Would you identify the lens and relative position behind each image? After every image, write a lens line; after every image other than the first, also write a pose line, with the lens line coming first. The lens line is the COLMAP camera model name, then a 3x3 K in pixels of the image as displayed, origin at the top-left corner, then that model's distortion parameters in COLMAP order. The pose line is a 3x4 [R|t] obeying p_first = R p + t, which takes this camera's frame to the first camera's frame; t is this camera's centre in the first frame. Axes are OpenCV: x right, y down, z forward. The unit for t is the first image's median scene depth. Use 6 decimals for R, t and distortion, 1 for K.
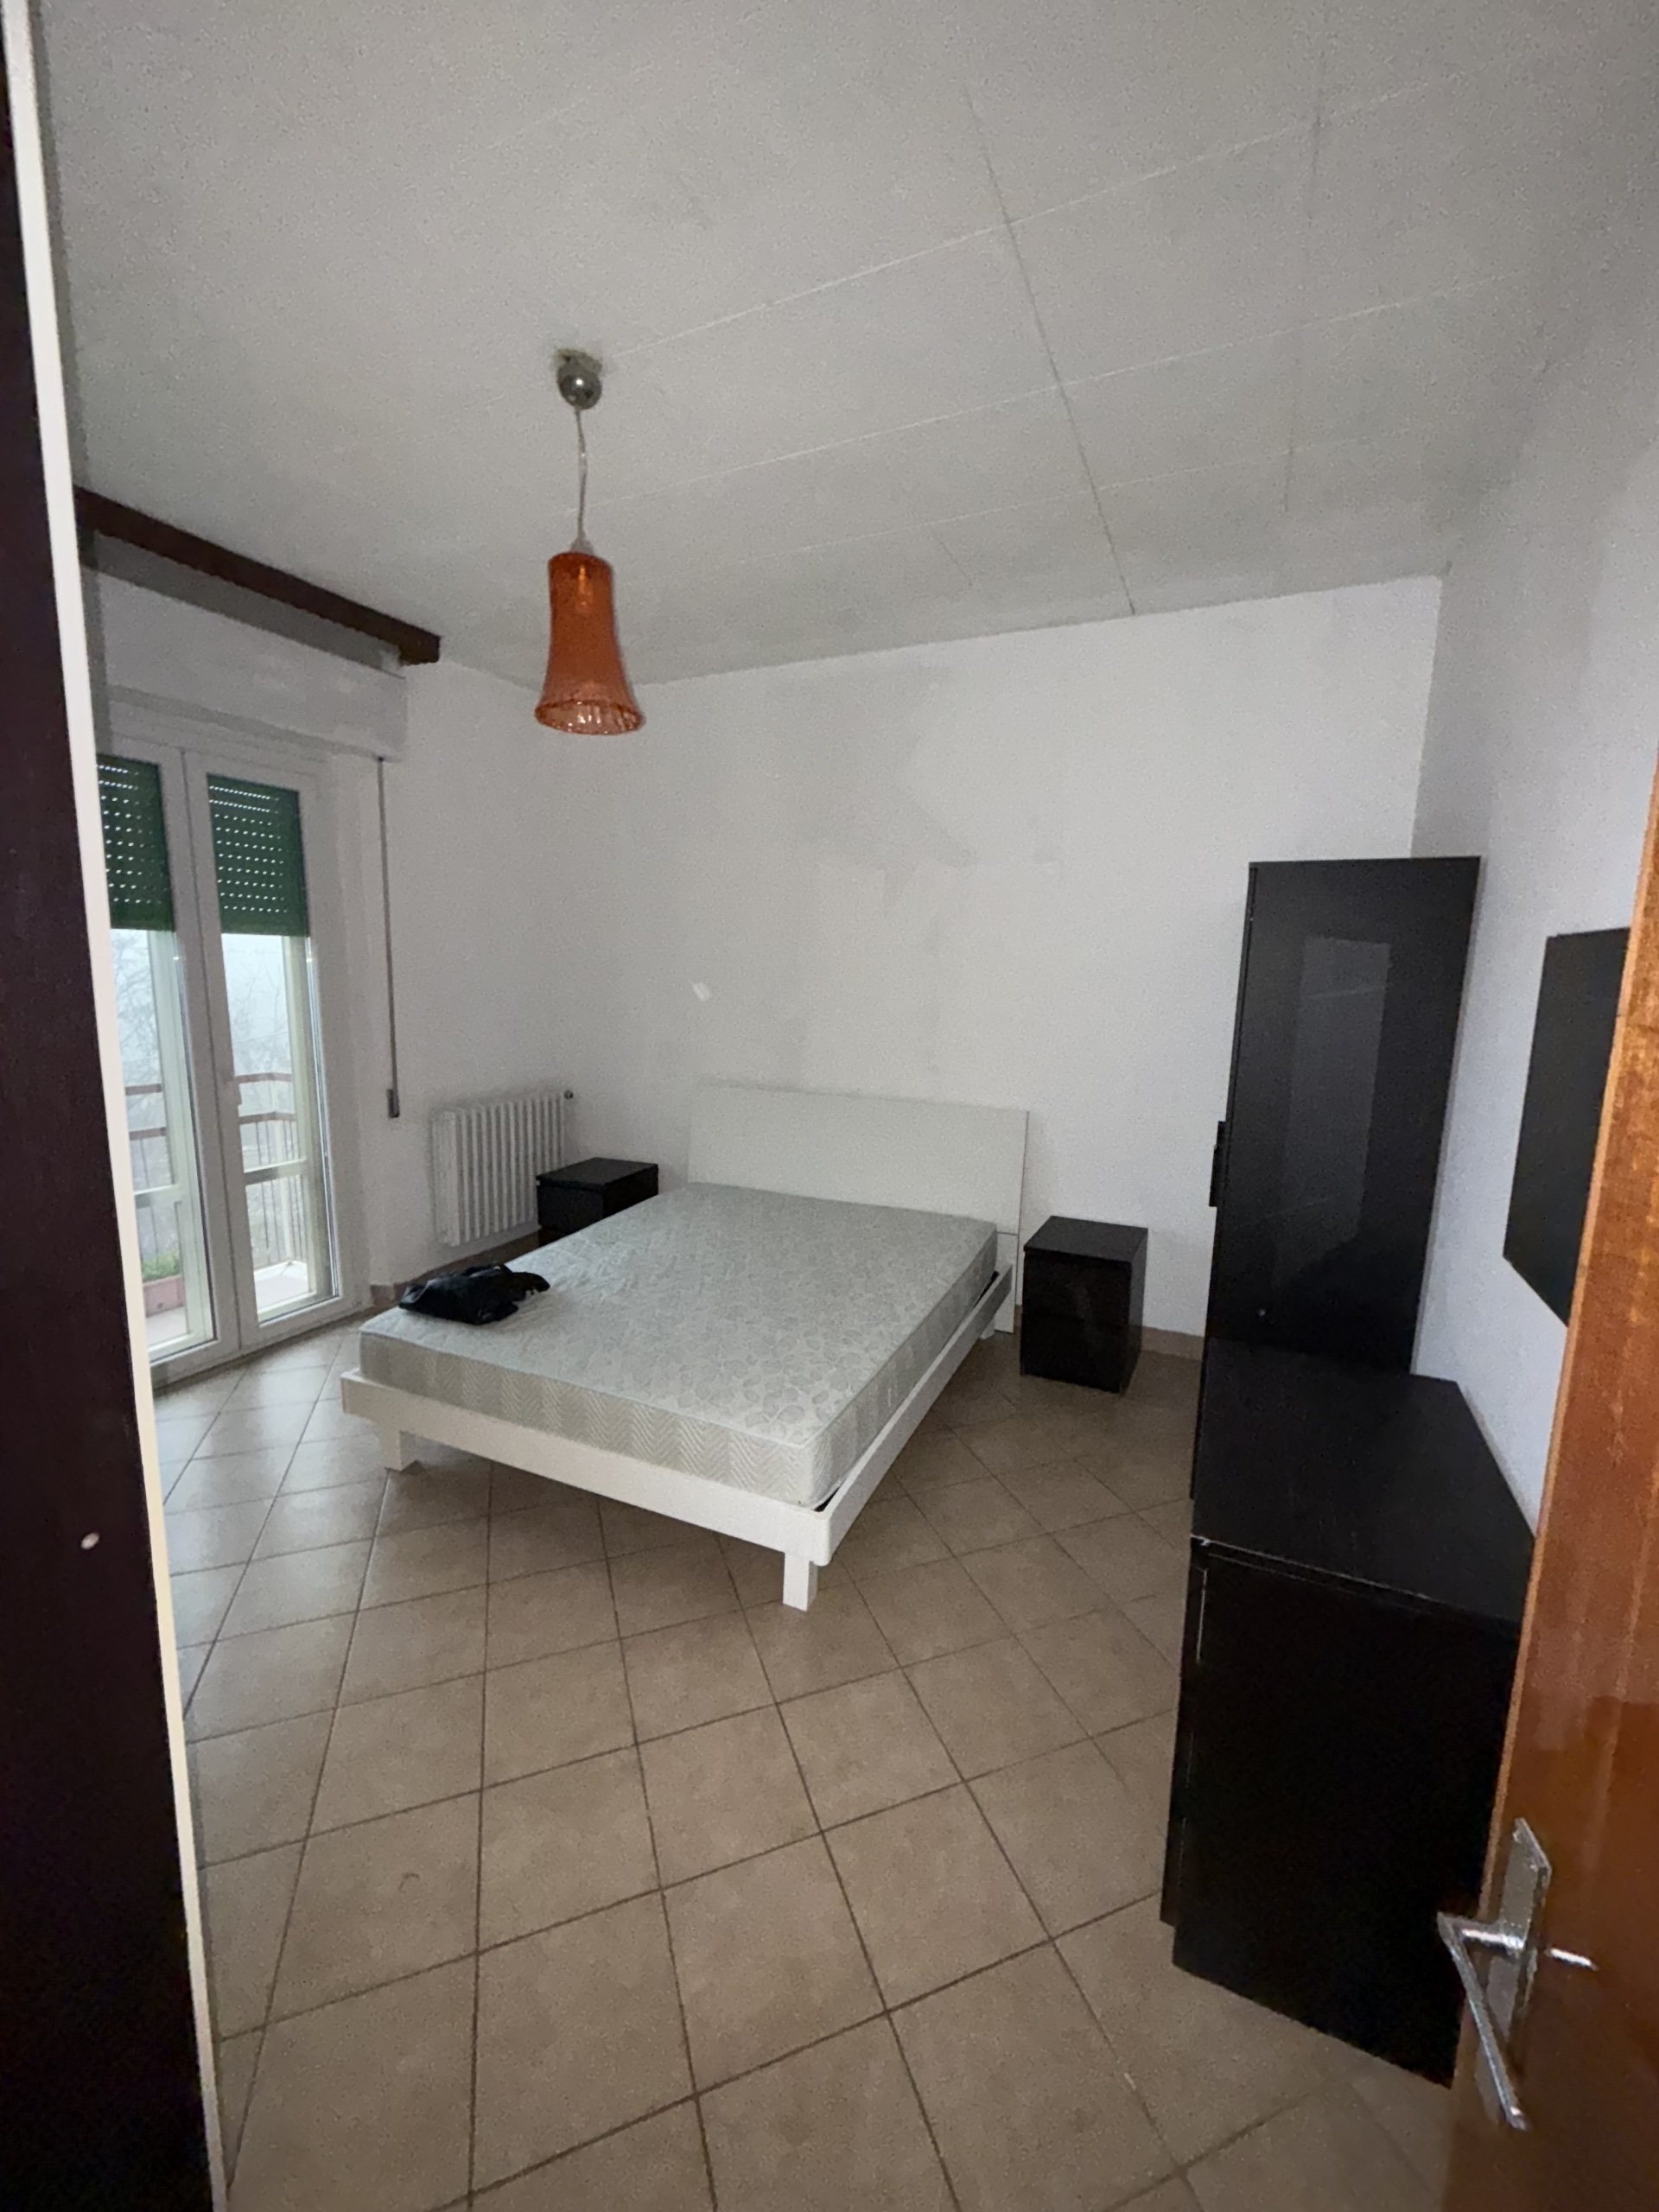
lens RADIAL K [[874.6, 0, 831.0], [0, 874.6, 1101.5], [0, 0, 1]] dist [-0.000542, -0.000351]
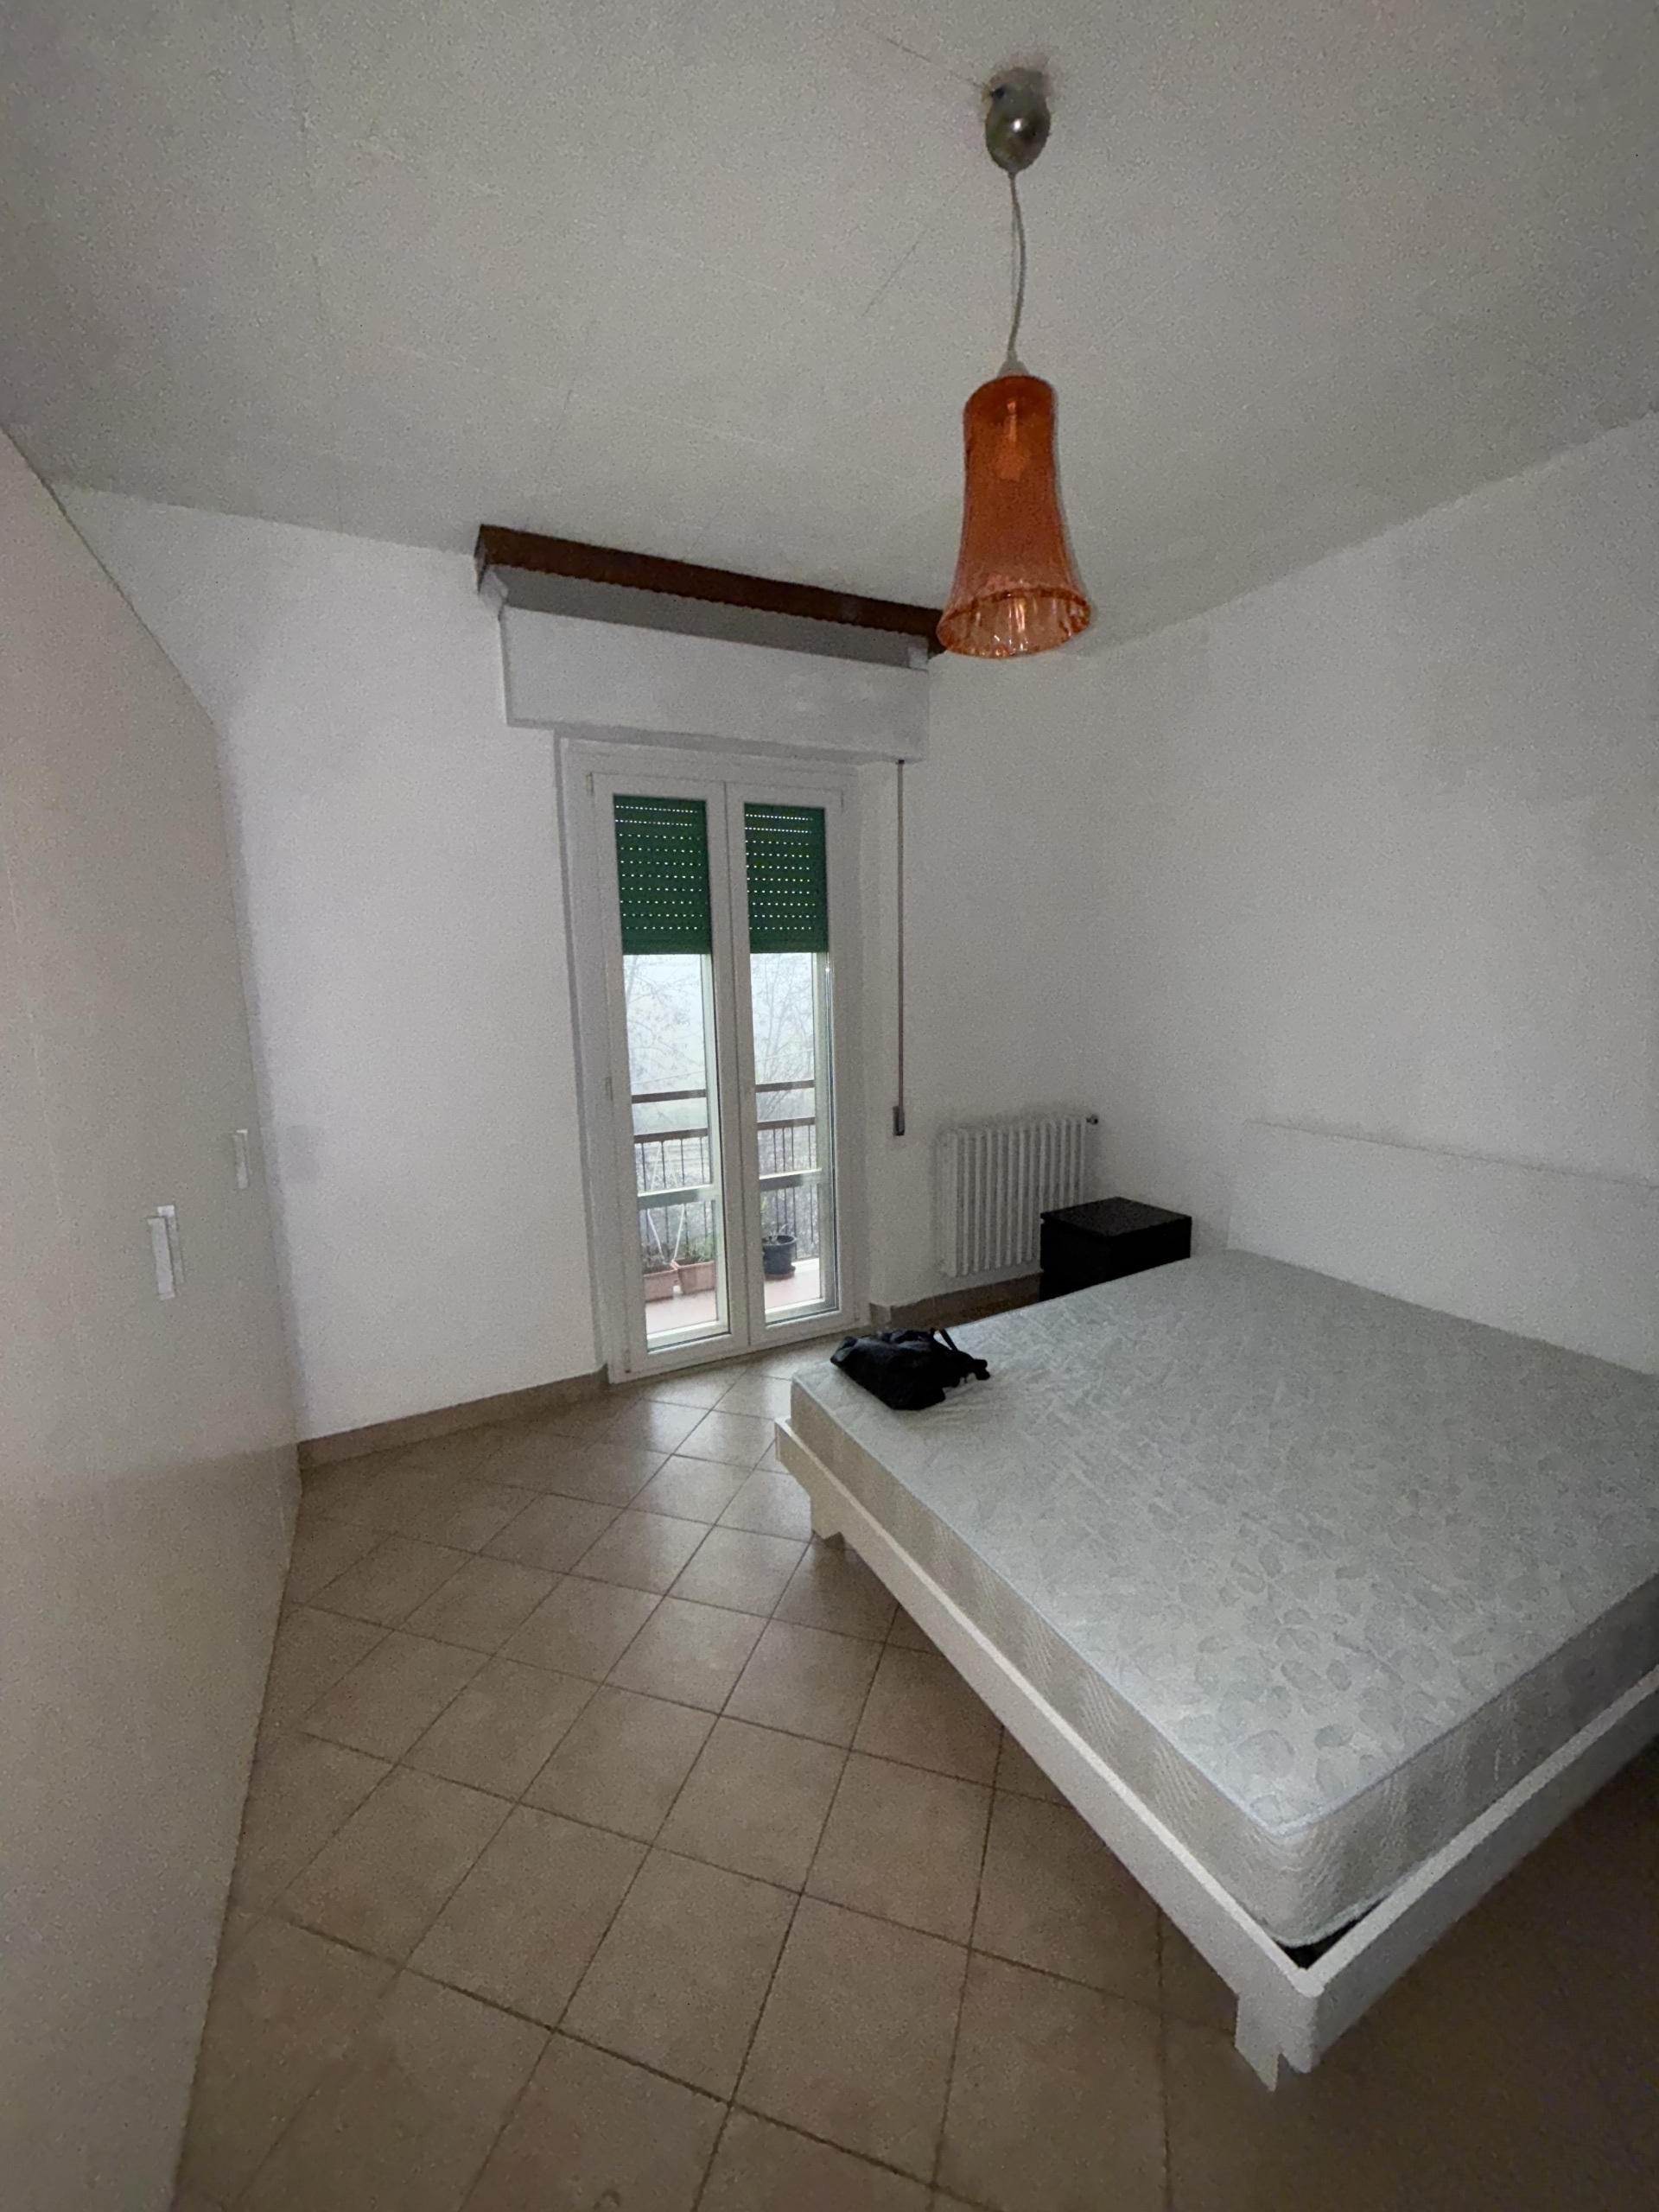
lens RADIAL K [[874.6, 0, 828.4], [0, 874.6, 1104.5], [0, 0, 1]] dist [-0.000542, -0.000351]
pose [[0.785042, 0.061342, -0.616398, 0.034729], [-0.058834, 0.997970, 0.024384, -0.039485], [0.616643, 0.017122, 0.787057, 0.218336]]
